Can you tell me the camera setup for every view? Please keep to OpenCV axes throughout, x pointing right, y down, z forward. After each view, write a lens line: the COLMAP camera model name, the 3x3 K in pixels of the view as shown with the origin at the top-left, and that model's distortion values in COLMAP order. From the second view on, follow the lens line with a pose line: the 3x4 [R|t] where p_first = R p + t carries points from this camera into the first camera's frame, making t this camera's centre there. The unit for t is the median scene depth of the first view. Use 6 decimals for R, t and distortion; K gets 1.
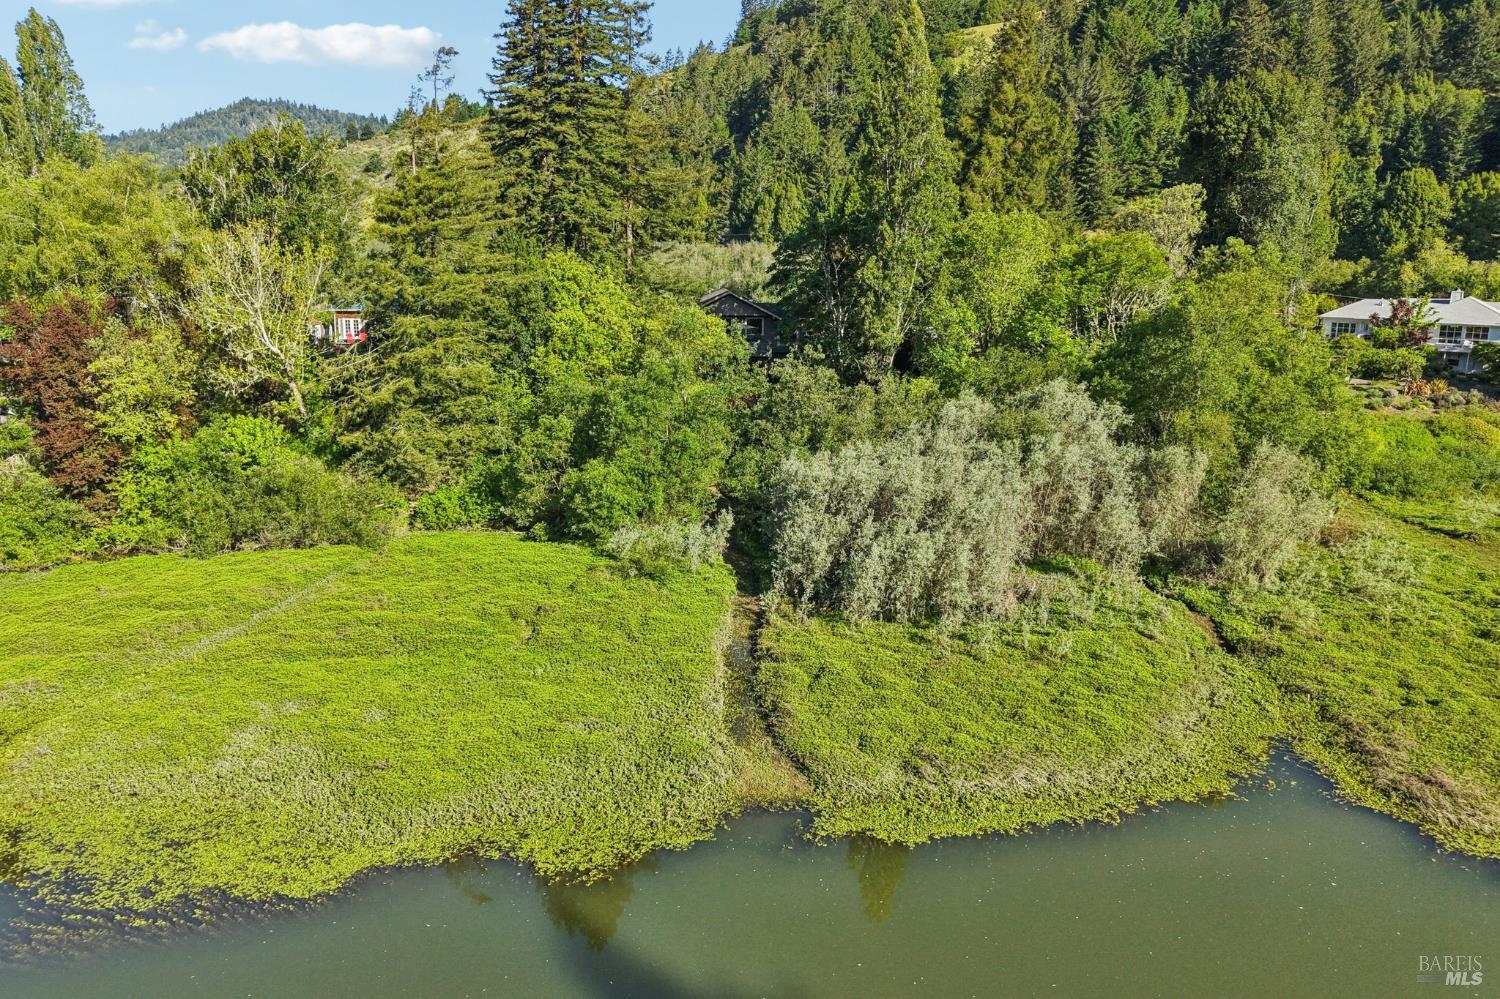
lens RADIAL K [[995.9, 0, 750.0], [0, 995.9, 499.5], [0, 0, 1]] dist [0.011394, 0.000481]
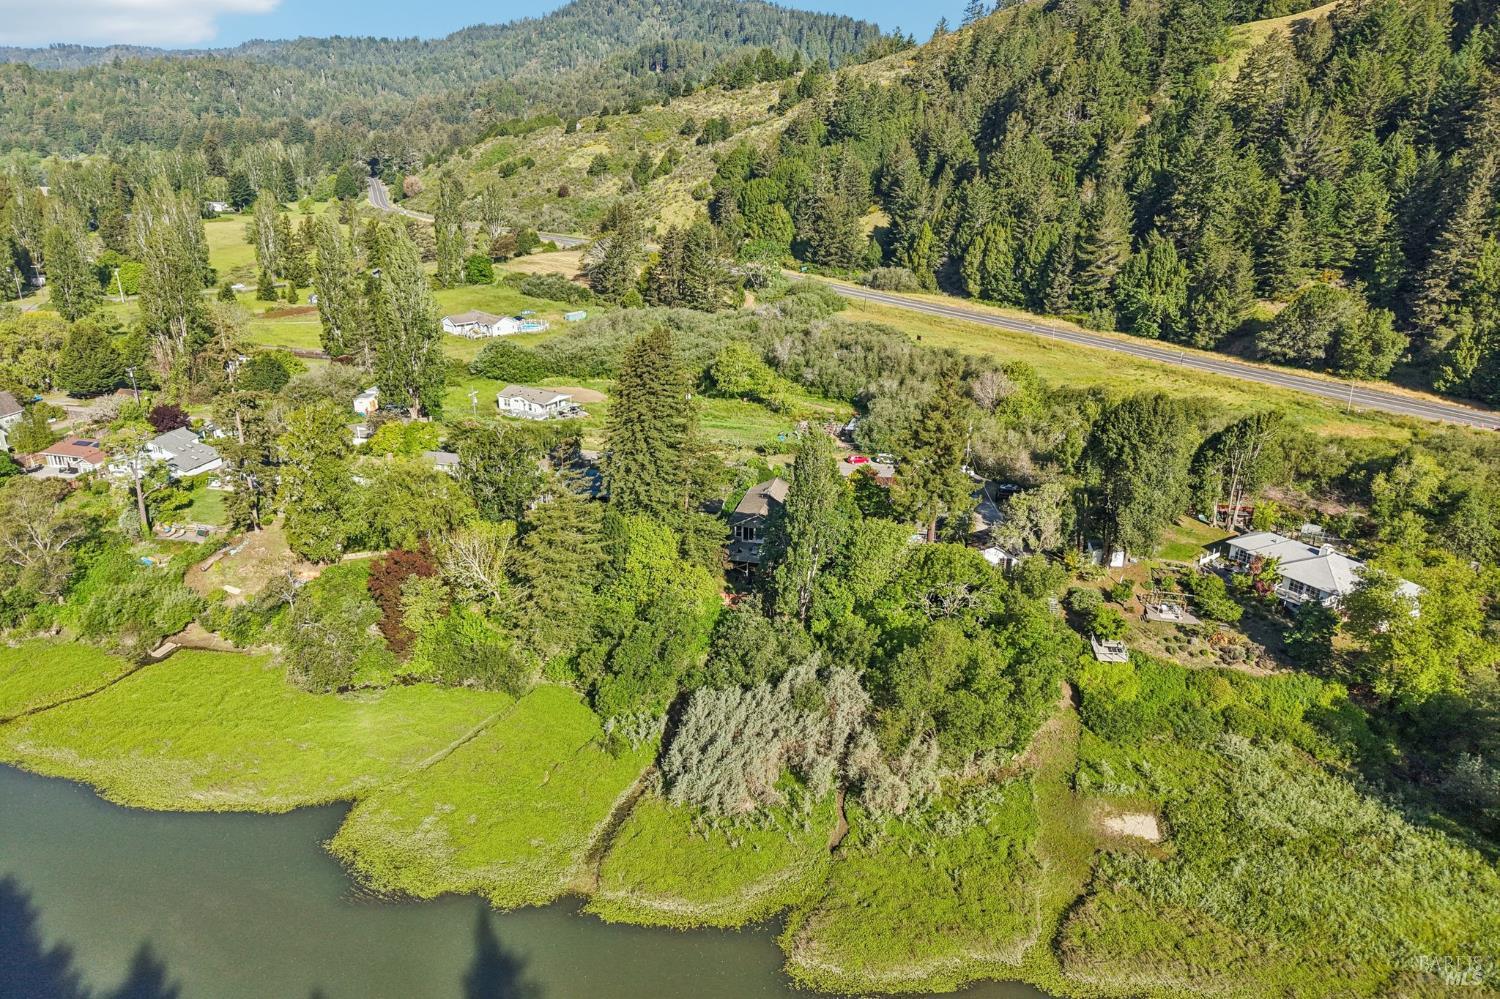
lens RADIAL K [[1026.6, 0, 772.4], [0, 1026.6, 500.7], [0, 0, 1]] dist [0.017804, -0.000085]
pose [[0.947893, 0.121573, -0.294479, 0.173184], [-0.077066, 0.984375, 0.158324, -0.177344], [0.309126, -0.127380, 0.942452, -0.196671]]
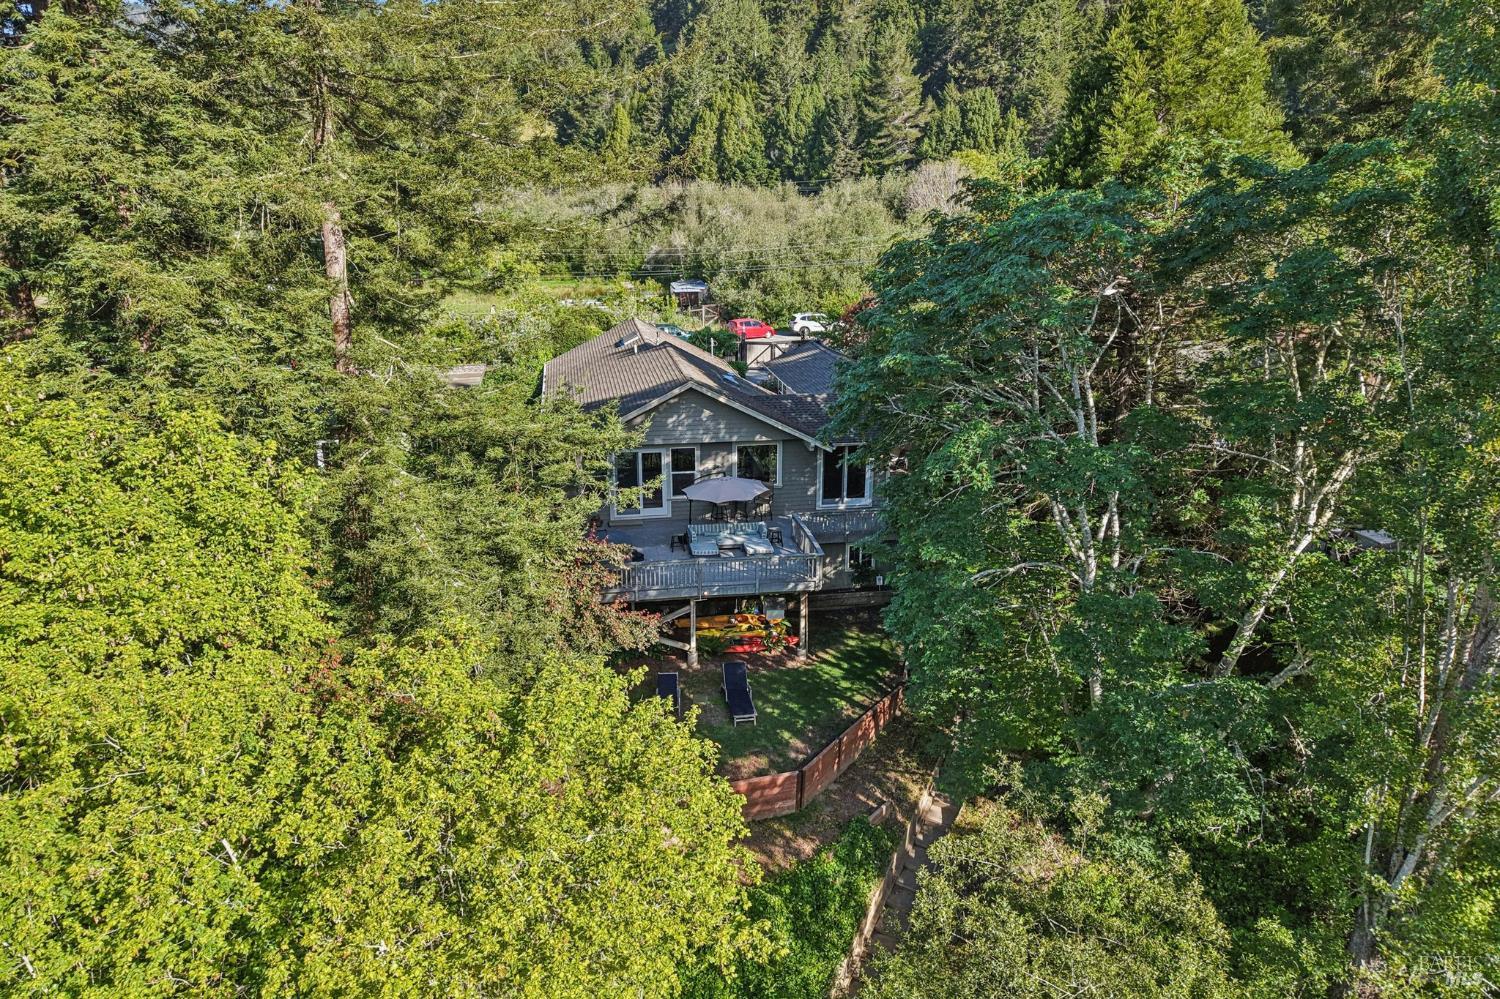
lens RADIAL K [[957.5, 0, 750.0], [0, 957.5, 499.5], [0, 0, 1]] dist [-0.006316, -0.000979]
pose [[0.997298, -0.025881, 0.068751, -0.008571], [0.019606, 0.995710, 0.090428, -0.070944], [-0.070797, -0.088836, 0.993527, 0.234802]]
